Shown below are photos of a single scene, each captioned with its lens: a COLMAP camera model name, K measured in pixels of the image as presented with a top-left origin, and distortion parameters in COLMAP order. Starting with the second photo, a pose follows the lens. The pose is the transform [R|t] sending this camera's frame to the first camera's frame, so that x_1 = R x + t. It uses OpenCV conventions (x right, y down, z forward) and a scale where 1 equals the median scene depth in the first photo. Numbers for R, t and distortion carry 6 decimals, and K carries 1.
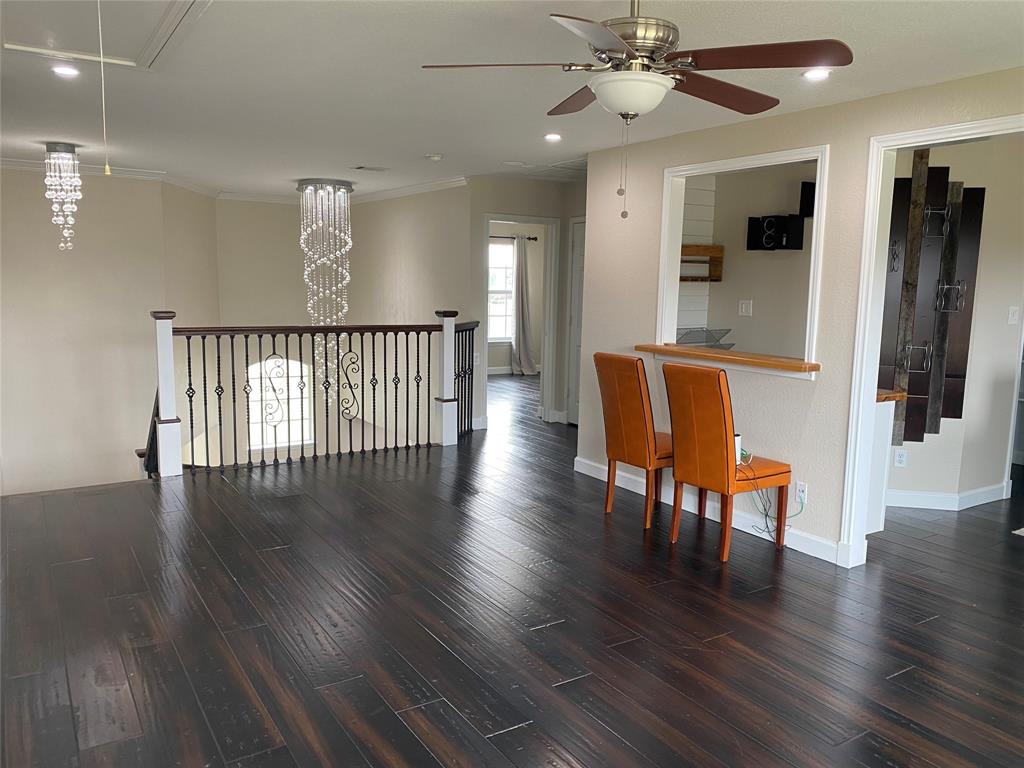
lens RADIAL K [[775.7, 0, 512.5], [0, 775.7, 379.2], [0, 0, 1]] dist [0.097154, -0.131113]
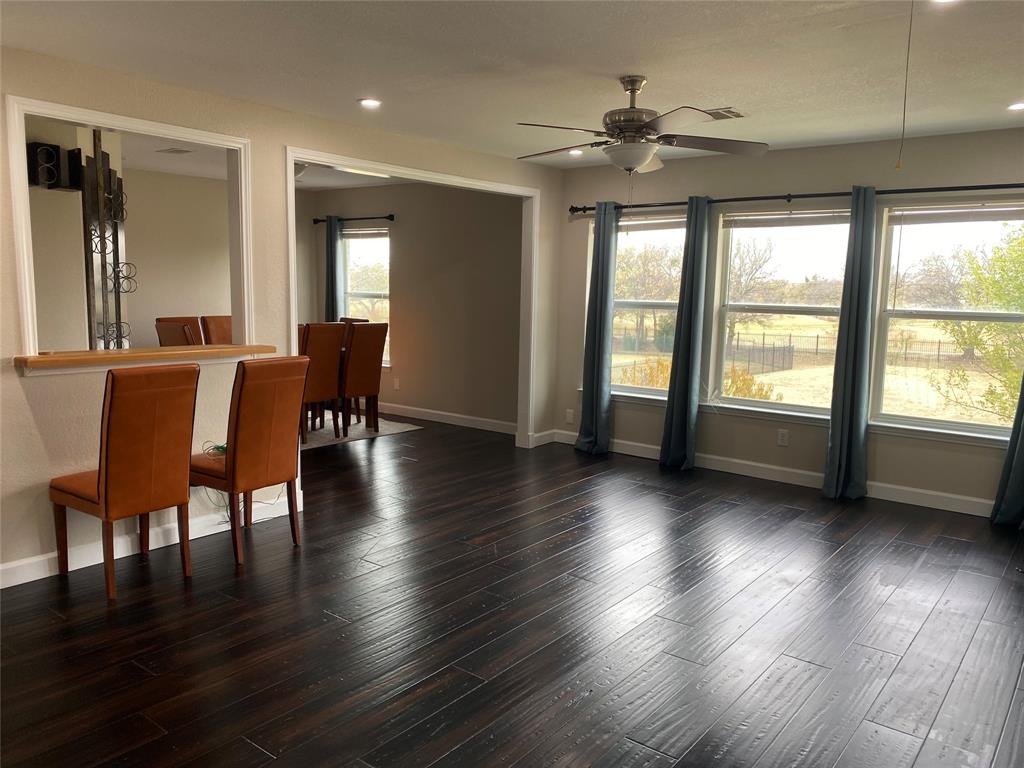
lens RADIAL K [[780.8, 0, 507.0], [0, 780.8, 381.2], [0, 0, 1]] dist [0.052357, -0.061485]
pose [[-0.326069, -0.141979, 0.934623, -0.710294], [0.095828, 0.978601, 0.182092, -0.129072], [-0.940476, 0.148938, -0.305486, 0.978589]]
